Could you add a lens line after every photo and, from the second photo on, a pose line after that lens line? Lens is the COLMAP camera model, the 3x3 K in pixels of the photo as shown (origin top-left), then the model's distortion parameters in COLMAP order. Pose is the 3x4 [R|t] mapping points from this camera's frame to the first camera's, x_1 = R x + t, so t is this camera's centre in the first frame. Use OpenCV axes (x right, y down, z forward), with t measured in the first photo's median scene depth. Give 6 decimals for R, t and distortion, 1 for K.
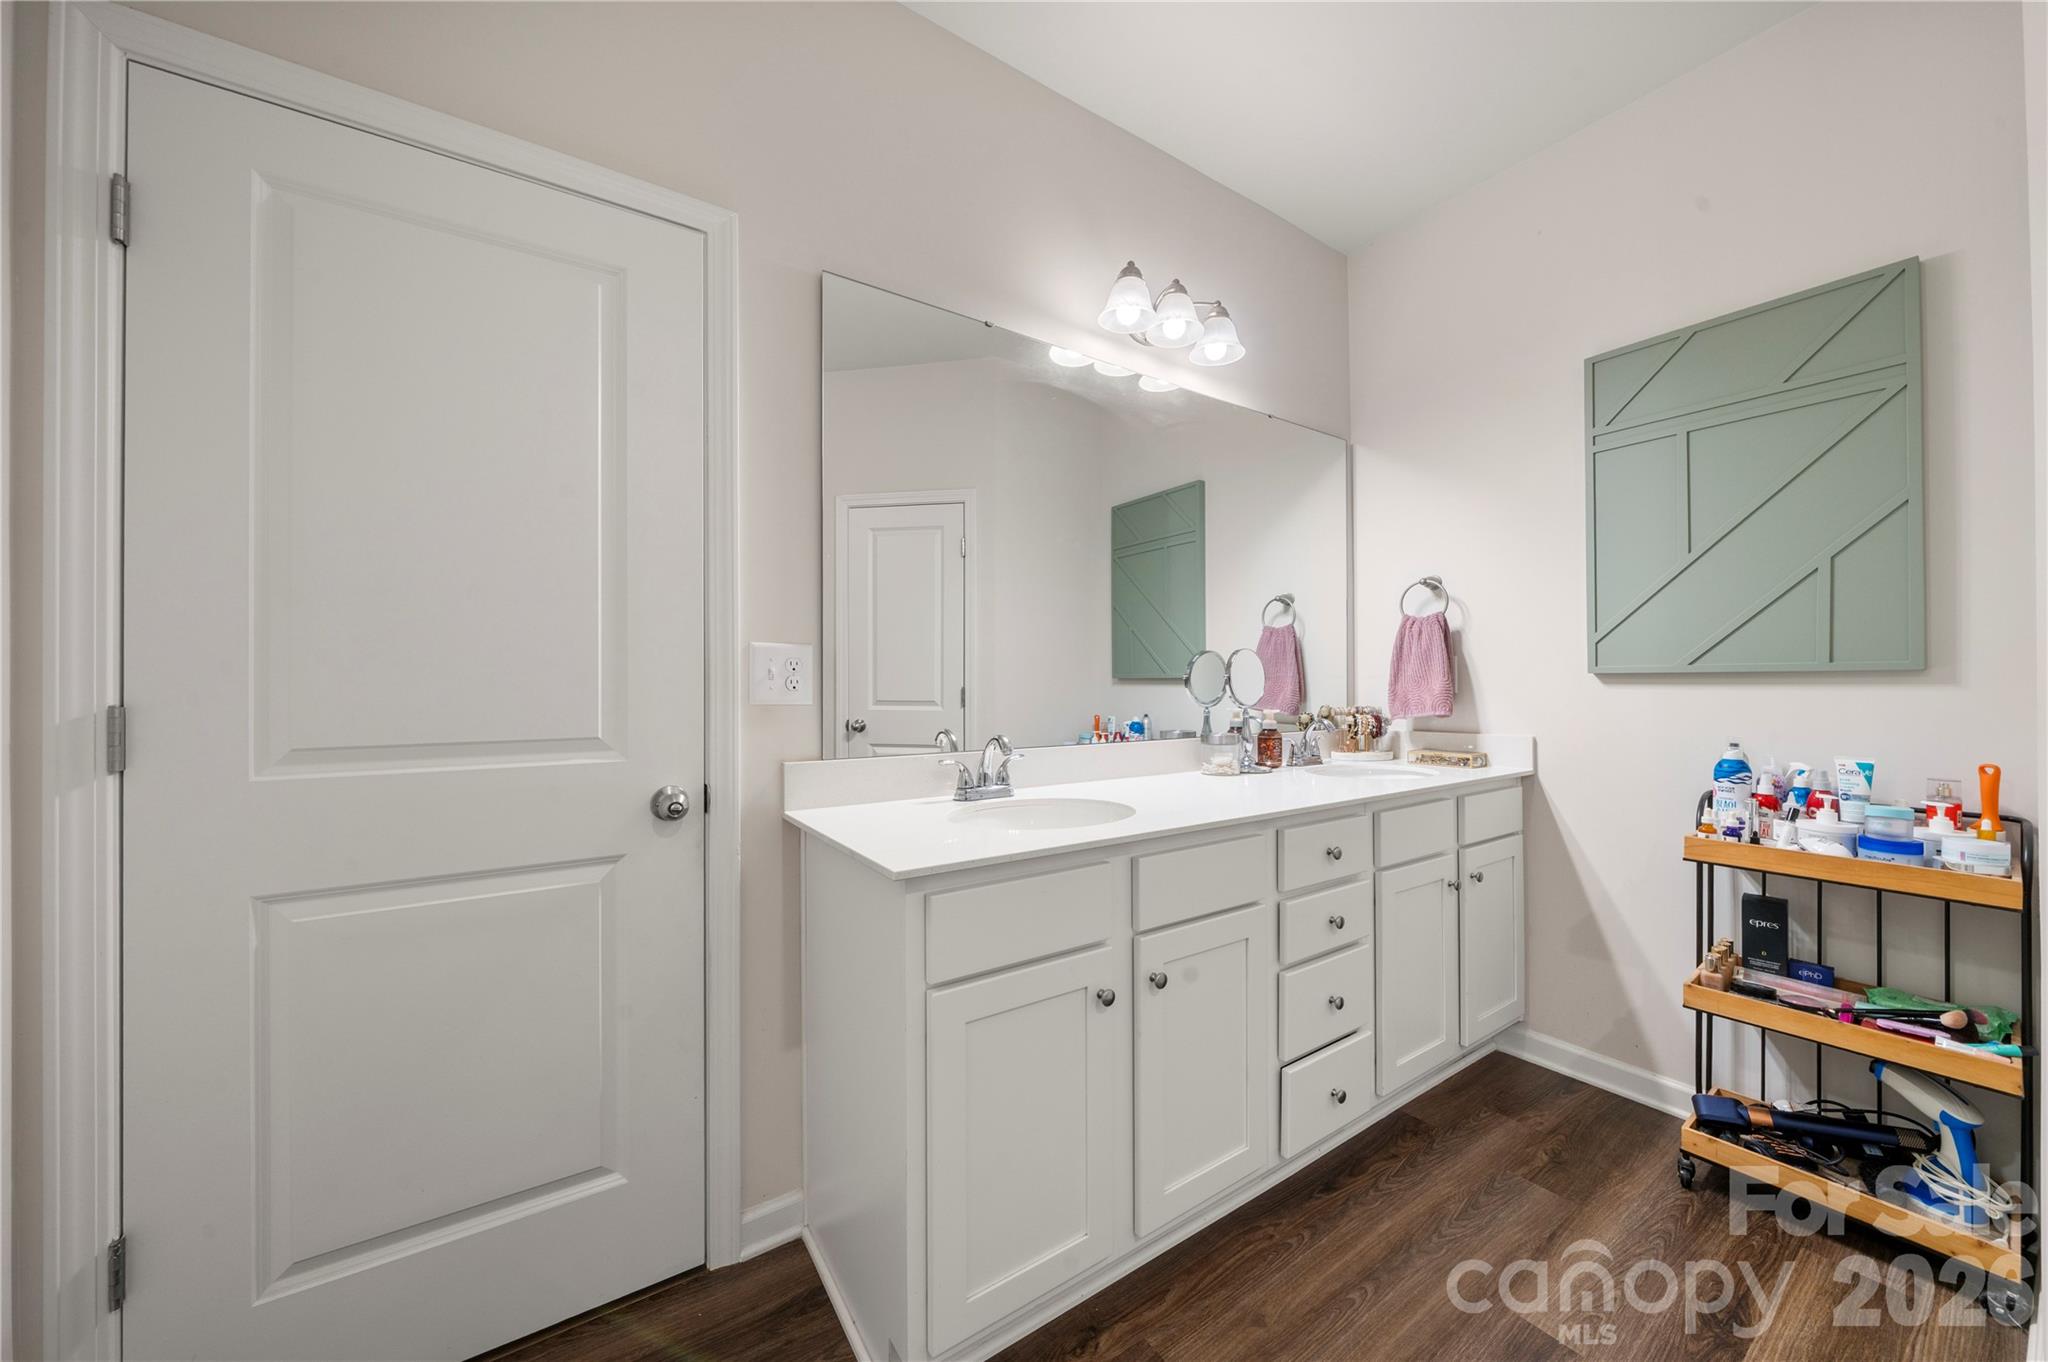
lens RADIAL K [[699.5, 0, 1031.9], [0, 699.5, 680.3], [0, 0, 1]] dist [-0.005640, 0.000338]
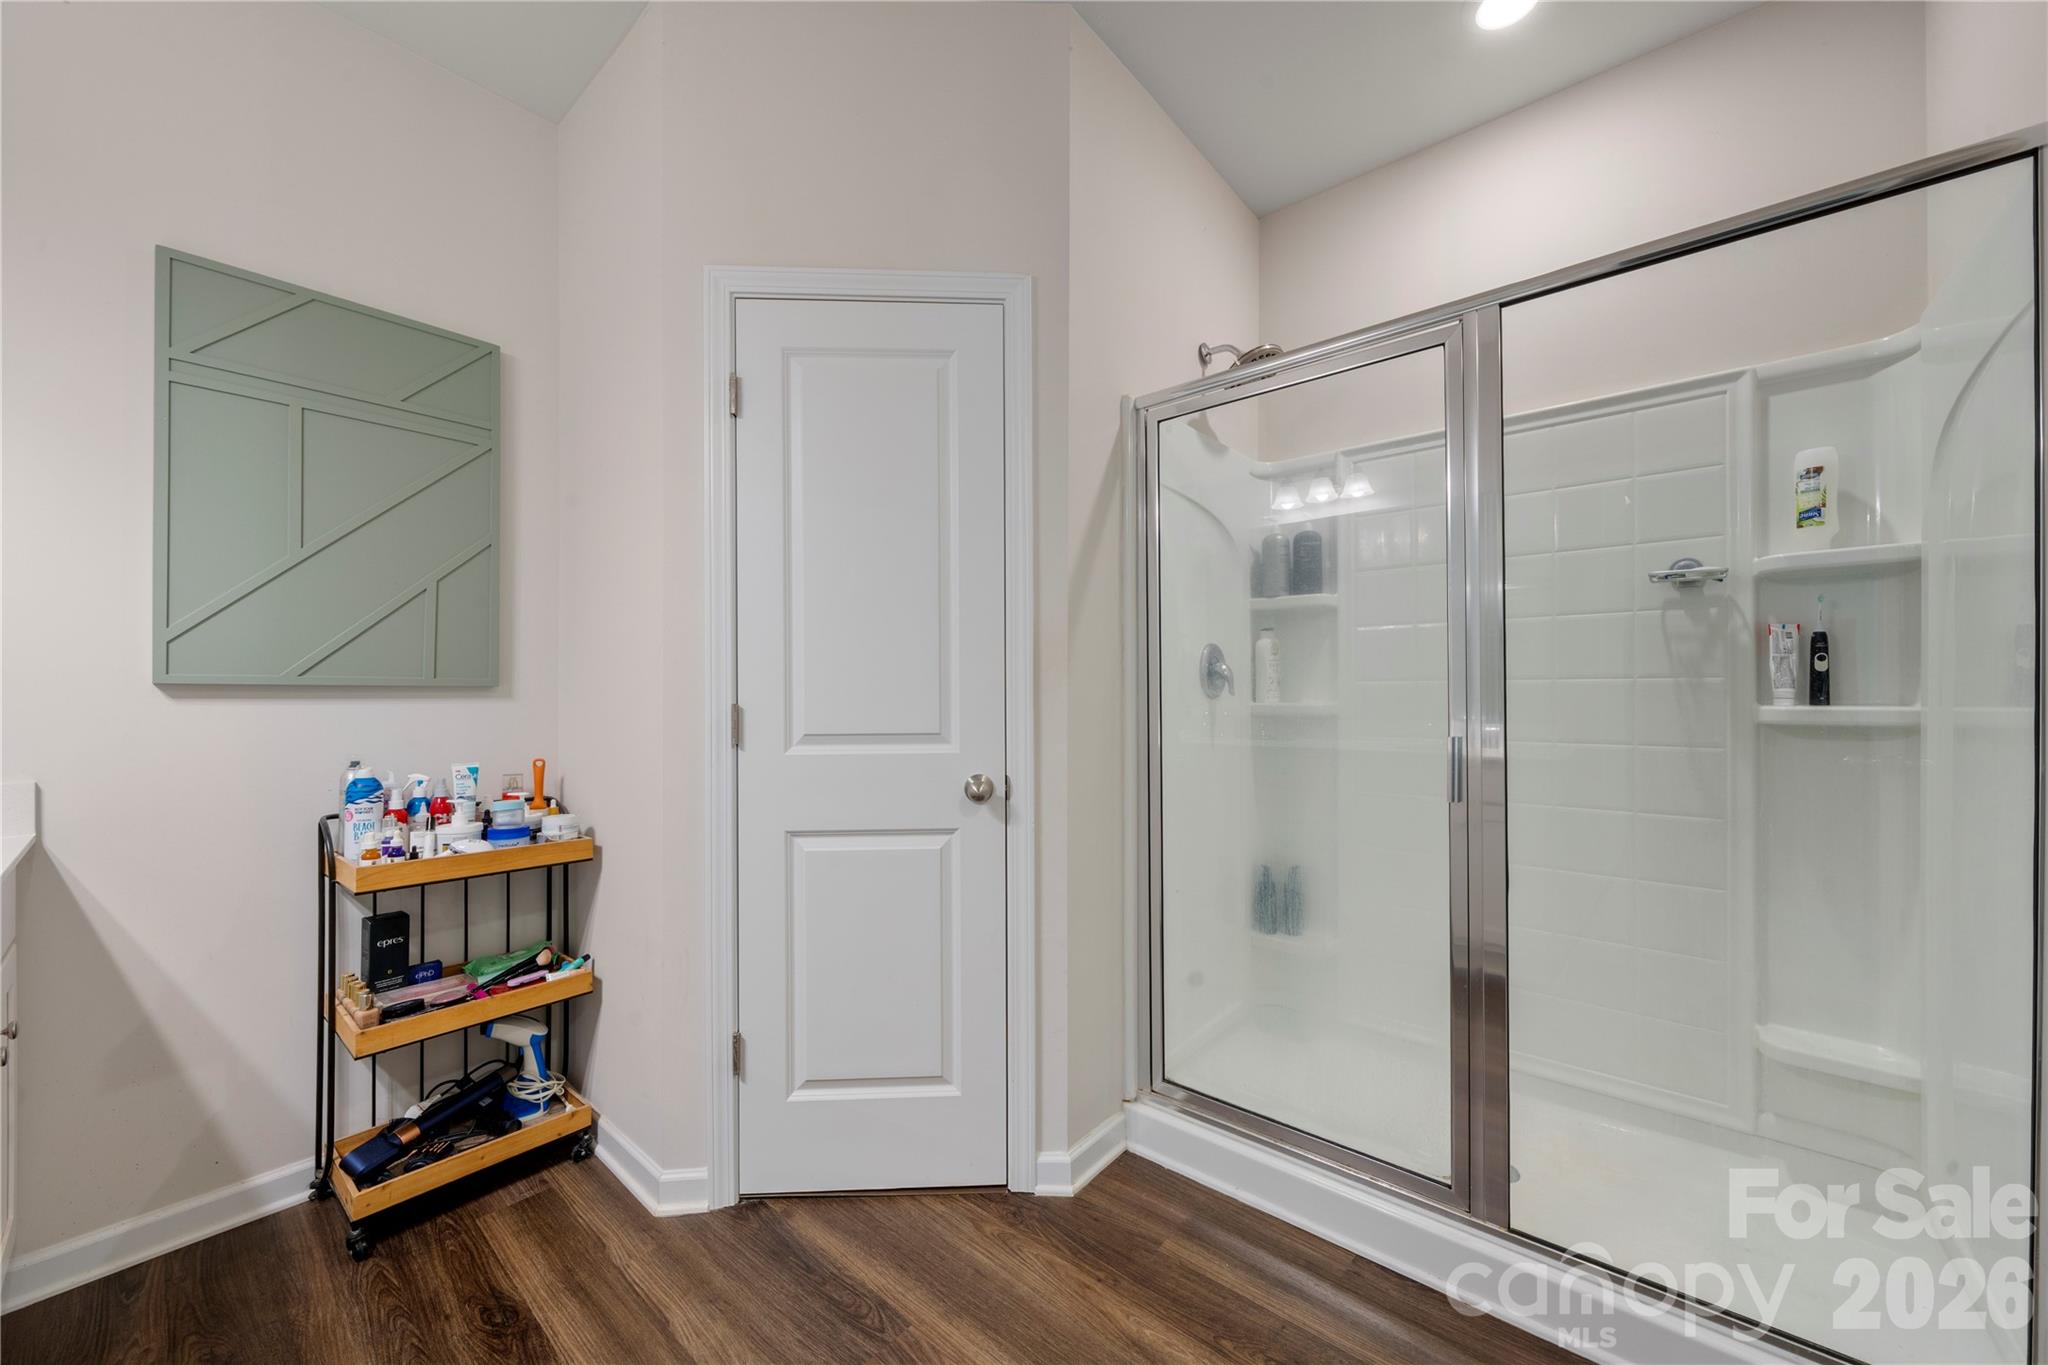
lens RADIAL K [[730.1, 0, 1036.0], [0, 730.1, 692.5], [0, 0, 1]] dist [-0.003061, -0.001007]
pose [[-0.244894, 0.010024, 0.969498, -0.181076], [-0.001703, 0.999941, -0.010769, 0.007374], [-0.969548, -0.004288, -0.244862, 0.381537]]
